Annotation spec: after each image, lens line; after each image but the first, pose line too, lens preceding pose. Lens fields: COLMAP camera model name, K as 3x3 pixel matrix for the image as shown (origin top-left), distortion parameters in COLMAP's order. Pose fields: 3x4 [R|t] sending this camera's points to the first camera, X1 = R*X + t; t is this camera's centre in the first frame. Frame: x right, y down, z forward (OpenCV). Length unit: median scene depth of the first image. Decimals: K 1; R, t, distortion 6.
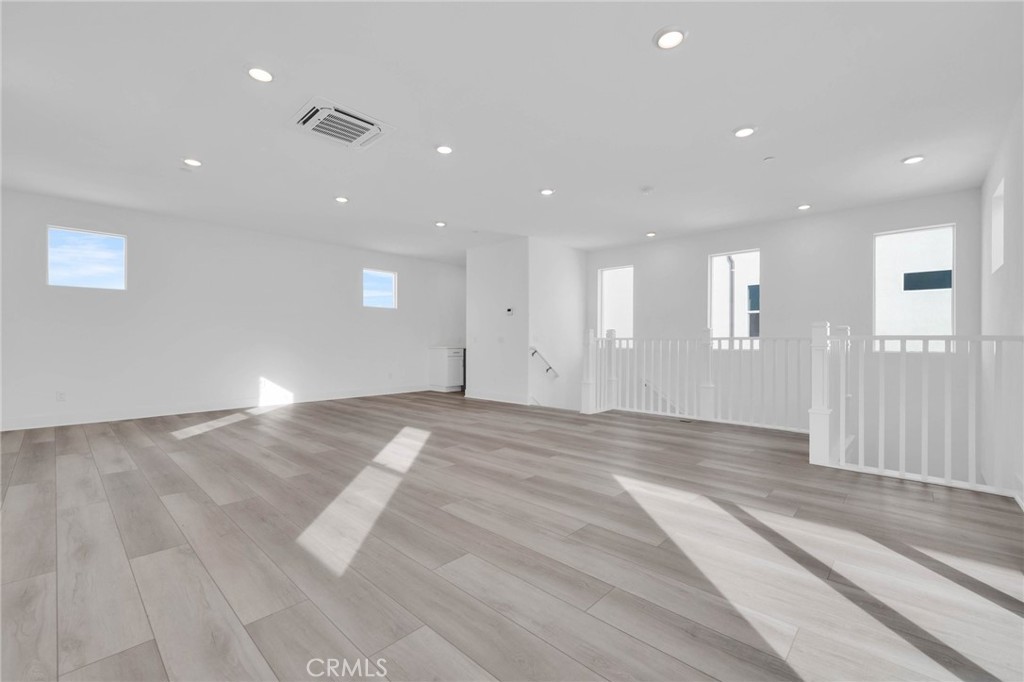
lens RADIAL K [[439.7, 0, 508.3], [0, 439.7, 341.2], [0, 0, 1]] dist [-0.000815, 0.000244]
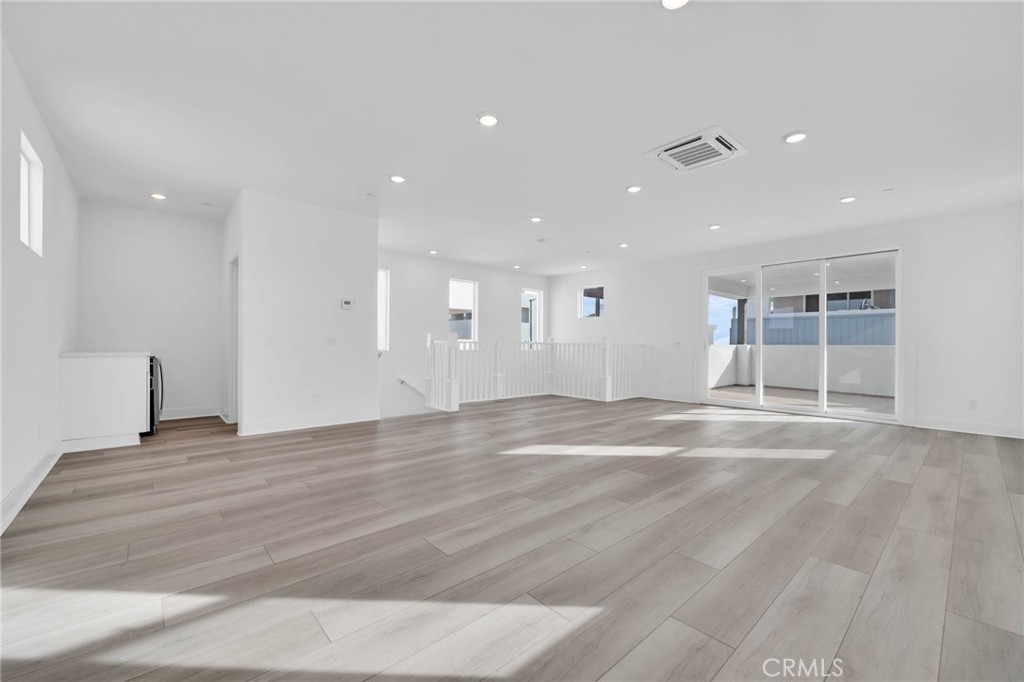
lens RADIAL K [[410.2, 0, 514.1], [0, 410.2, 344.5], [0, 0, 1]] dist [0.000238, -0.000326]
pose [[0.073467, 0.001745, 0.997296, -1.028713], [-0.010150, 0.999948, -0.001002, 0.000520], [-0.997246, -0.010049, 0.073480, 0.979182]]
